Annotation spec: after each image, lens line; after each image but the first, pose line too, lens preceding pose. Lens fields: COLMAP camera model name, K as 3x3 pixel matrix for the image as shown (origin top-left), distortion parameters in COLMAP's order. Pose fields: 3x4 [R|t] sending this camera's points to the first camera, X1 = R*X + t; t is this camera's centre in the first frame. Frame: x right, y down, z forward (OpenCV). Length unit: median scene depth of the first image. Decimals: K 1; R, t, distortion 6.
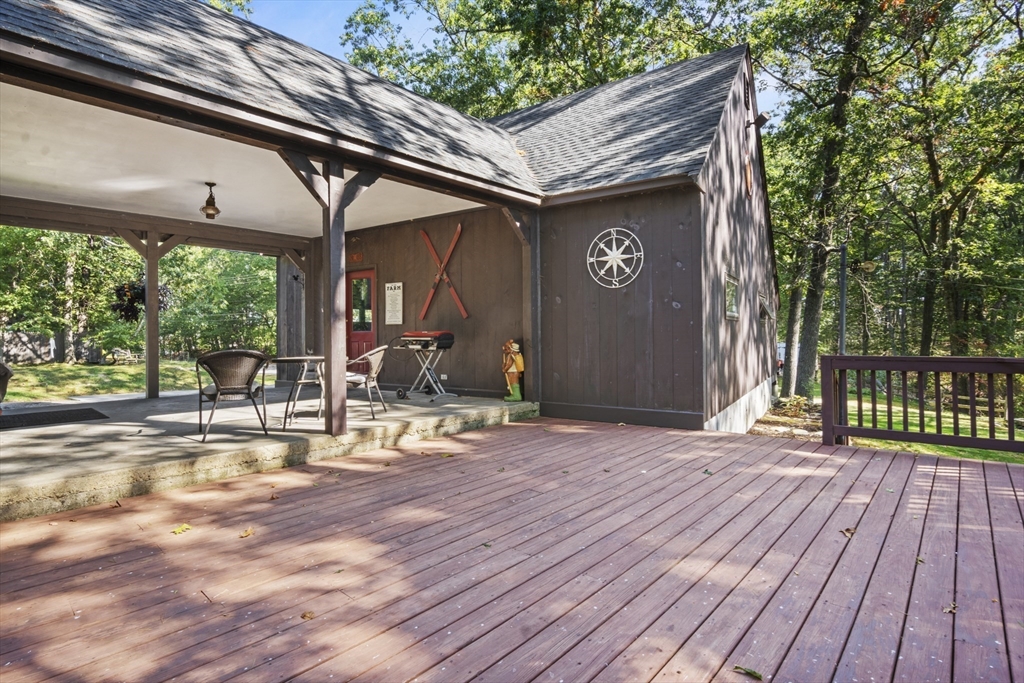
lens RADIAL K [[507.5, 0, 510.8], [0, 507.5, 333.8], [0, 0, 1]] dist [-0.024415, 0.001550]
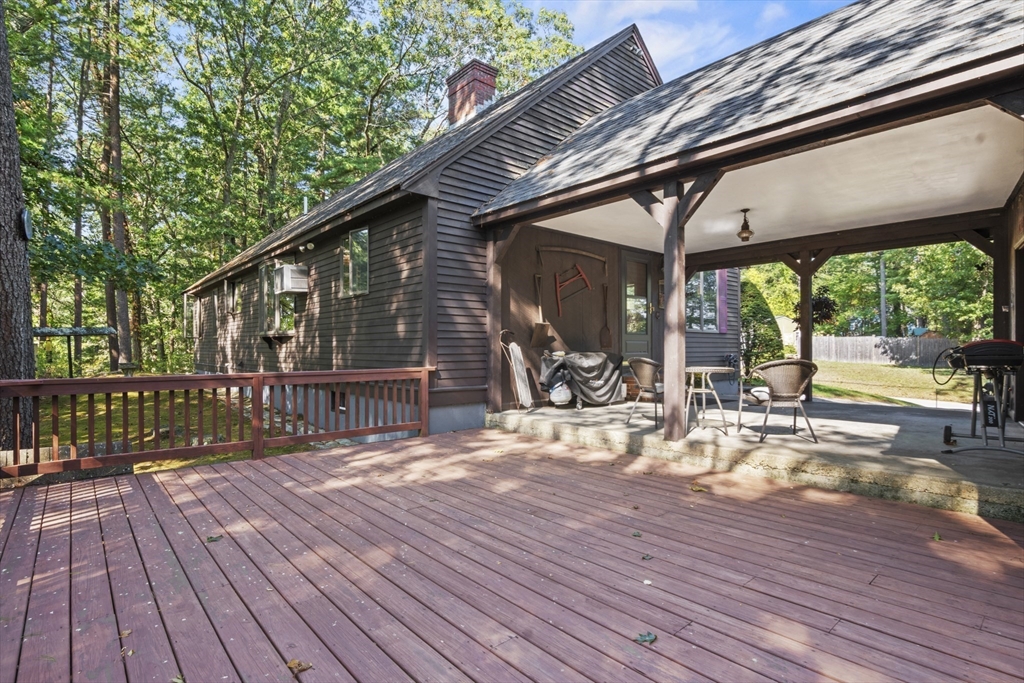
lens RADIAL K [[507.5, 0, 515.2], [0, 507.5, 342.0], [0, 0, 1]] dist [-0.024415, 0.001550]
pose [[-0.104621, -0.000224, -0.994512, 0.411085], [0.003985, 0.999992, -0.000645, -0.003754], [0.994504, -0.004030, -0.104619, 0.432195]]
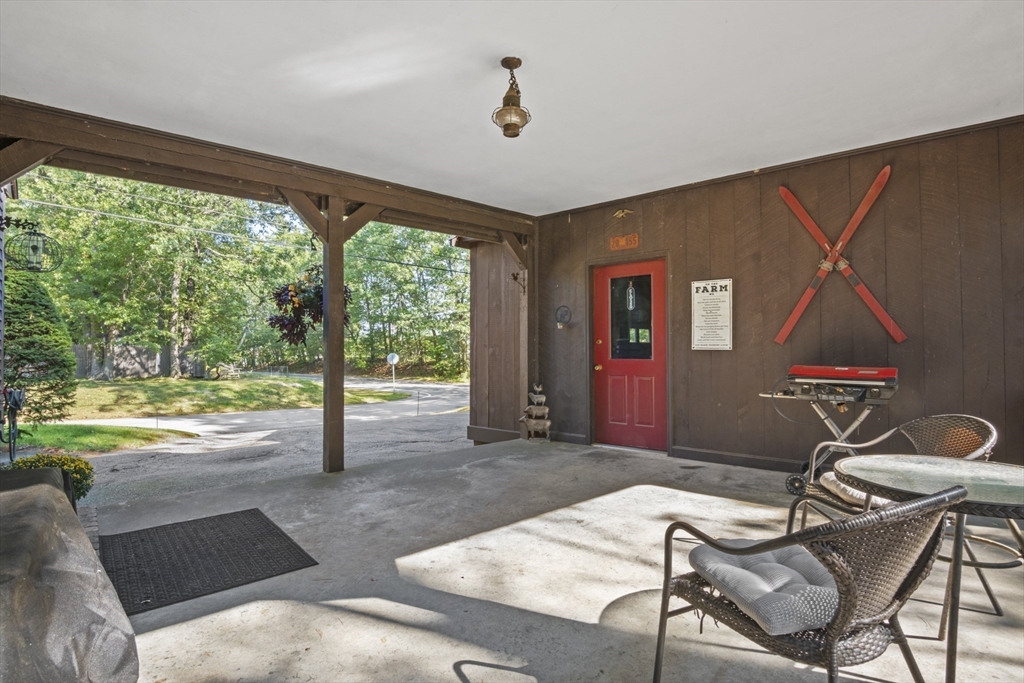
lens RADIAL K [[507.5, 0, 515.8], [0, 507.5, 345.8], [0, 0, 1]] dist [-0.024415, 0.001550]
pose [[0.992756, 0.004344, -0.120072, -0.382407], [-0.004409, 0.999990, -0.000276, -0.021928], [0.120070, 0.000804, 0.992765, 0.377871]]
